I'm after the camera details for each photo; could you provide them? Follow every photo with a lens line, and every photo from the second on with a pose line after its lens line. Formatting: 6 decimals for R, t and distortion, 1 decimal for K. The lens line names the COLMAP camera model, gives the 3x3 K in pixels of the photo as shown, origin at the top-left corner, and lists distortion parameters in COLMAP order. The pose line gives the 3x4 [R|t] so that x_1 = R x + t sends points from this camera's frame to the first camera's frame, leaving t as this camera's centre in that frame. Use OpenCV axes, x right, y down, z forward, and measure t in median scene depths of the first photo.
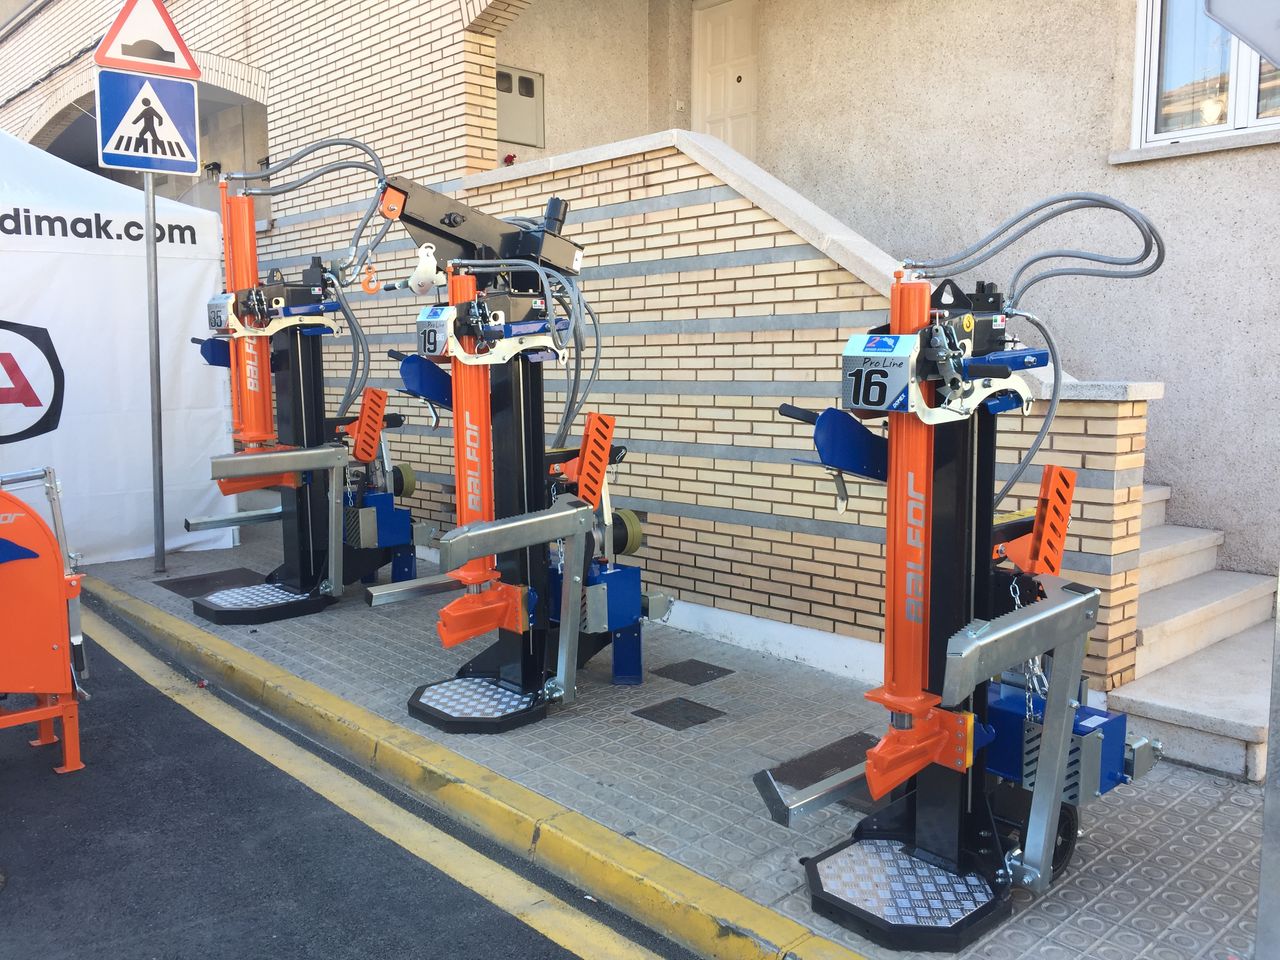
lens RADIAL K [[1068.8, 0, 647.1], [0, 1068.8, 479.7], [0, 0, 1]] dist [0.082916, -0.106416]
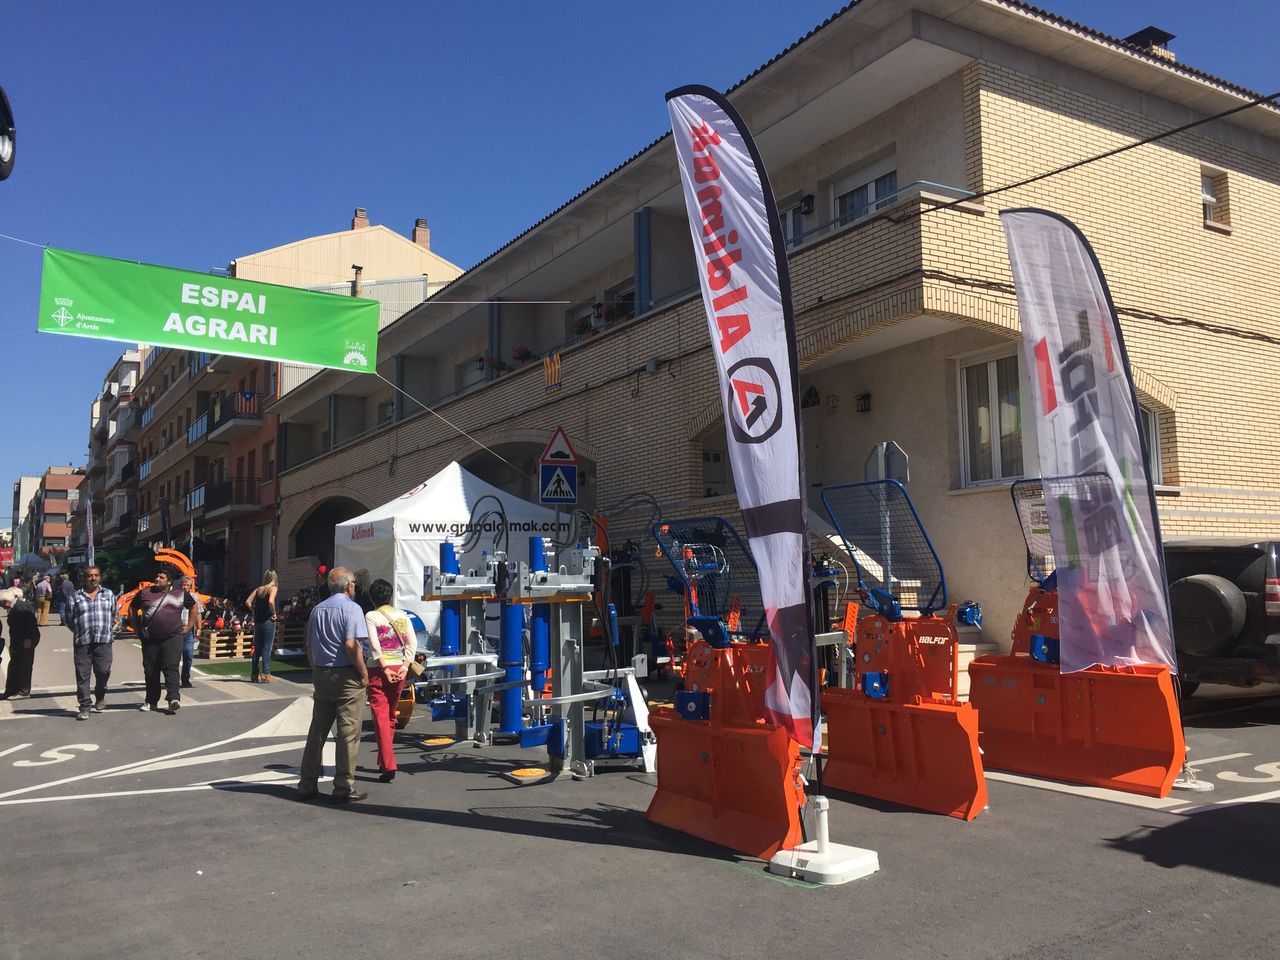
lens RADIAL K [[1068.8, 0, 647.1], [0, 1068.8, 479.7], [0, 0, 1]] dist [0.082916, -0.106416]
pose [[0.978181, -0.036472, -0.204529, 0.227439], [-0.008598, 0.976520, -0.215256, 0.178609], [0.207578, 0.212317, 0.954899, -1.295505]]
